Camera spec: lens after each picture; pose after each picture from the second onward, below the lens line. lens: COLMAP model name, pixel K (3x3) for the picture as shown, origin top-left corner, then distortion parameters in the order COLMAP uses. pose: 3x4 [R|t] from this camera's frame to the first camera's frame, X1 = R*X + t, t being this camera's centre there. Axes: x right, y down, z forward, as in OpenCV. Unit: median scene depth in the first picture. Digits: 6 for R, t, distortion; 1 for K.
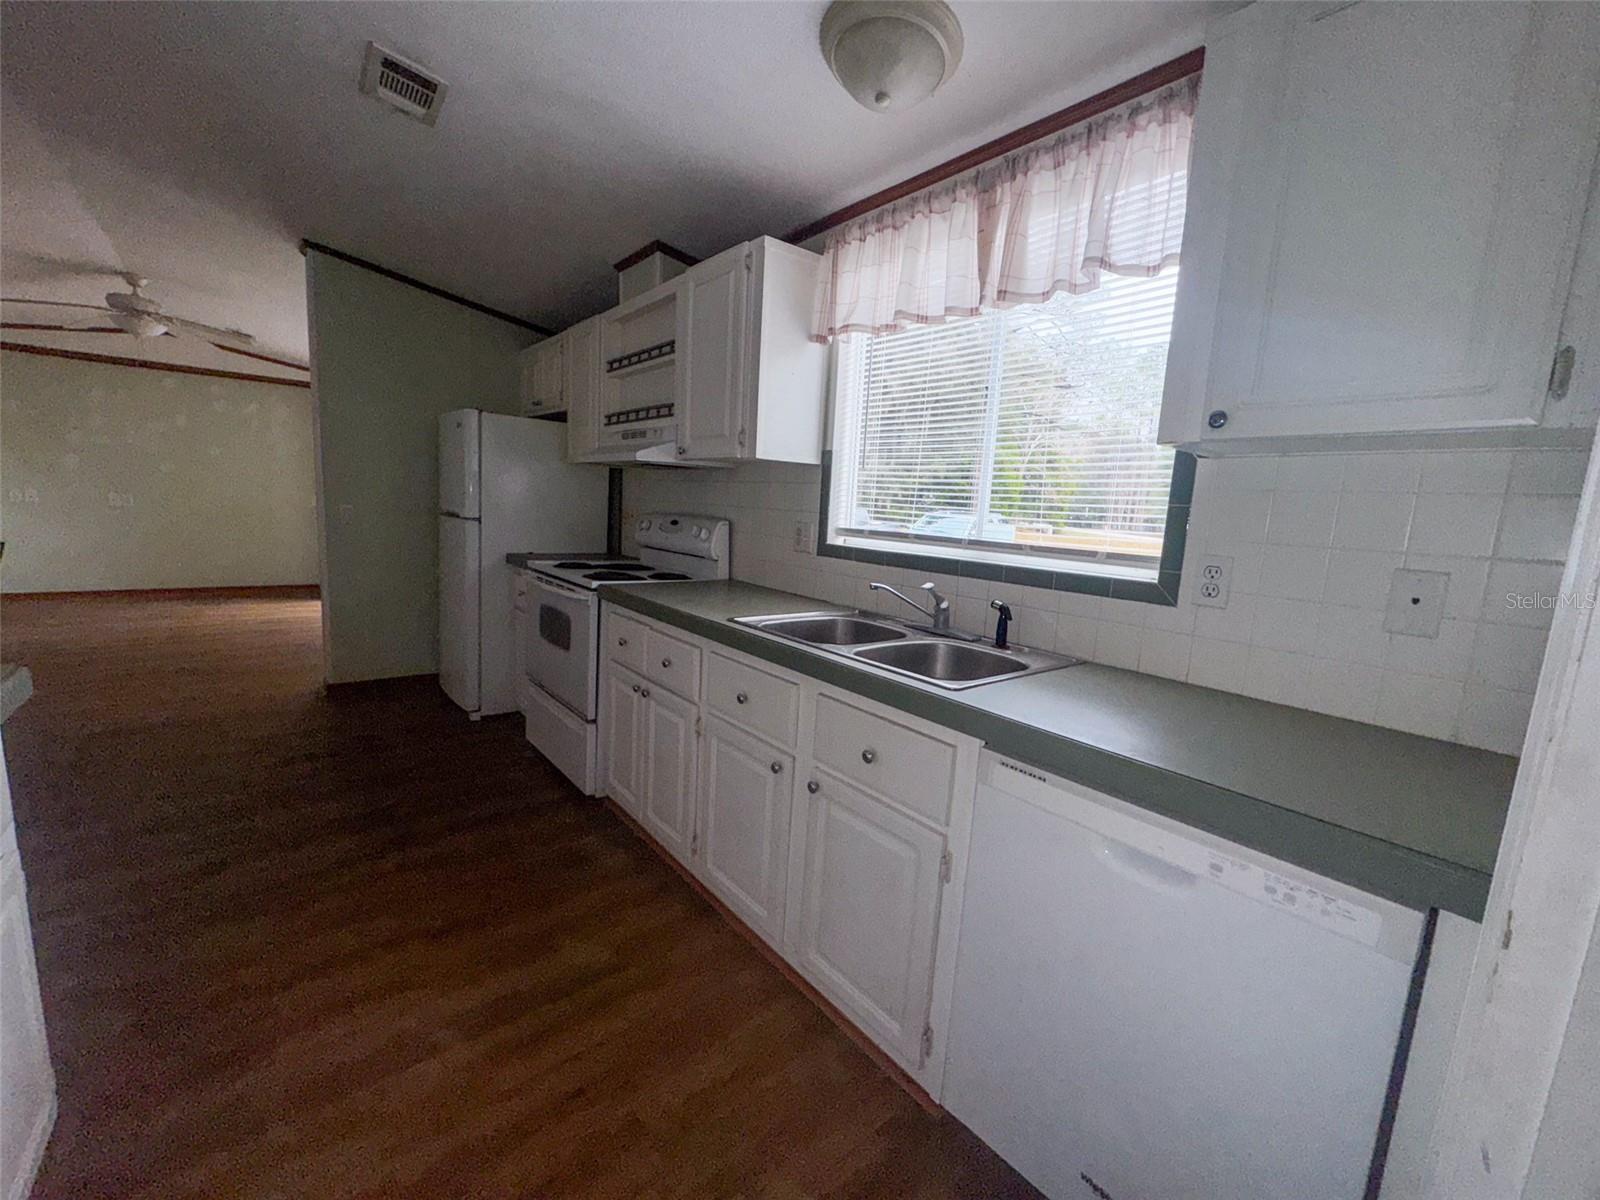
lens RADIAL K [[656.8, 0, 800.0], [0, 656.8, 600.0], [0, 0, 1]] dist [-0.000848, 0.000043]
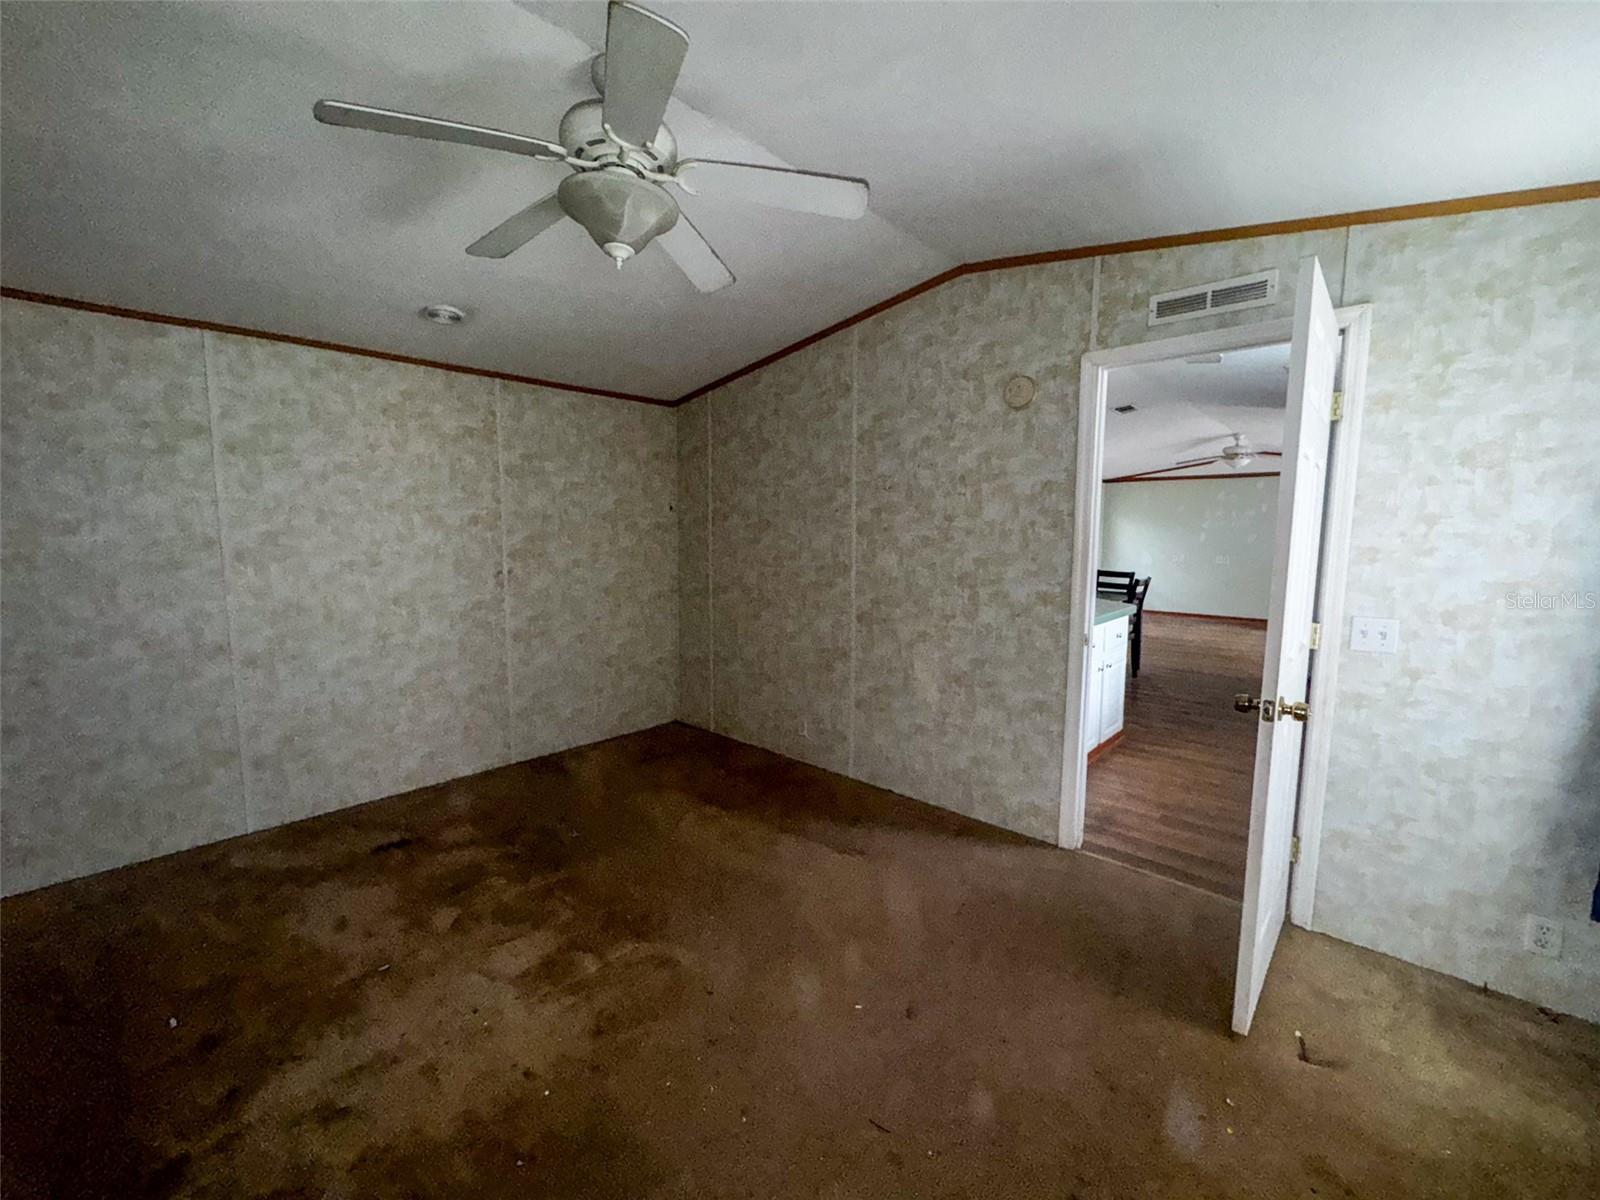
lens RADIAL K [[639.7, 0, 794.0], [0, 639.7, 599.4], [0, 0, 1]] dist [-0.002131, -0.000074]
pose [[0.138471, 0.057281, -0.988709, 0.681988], [-0.140420, 0.989376, 0.037654, 0.059476], [0.980361, 0.133620, 0.145043, -0.452377]]
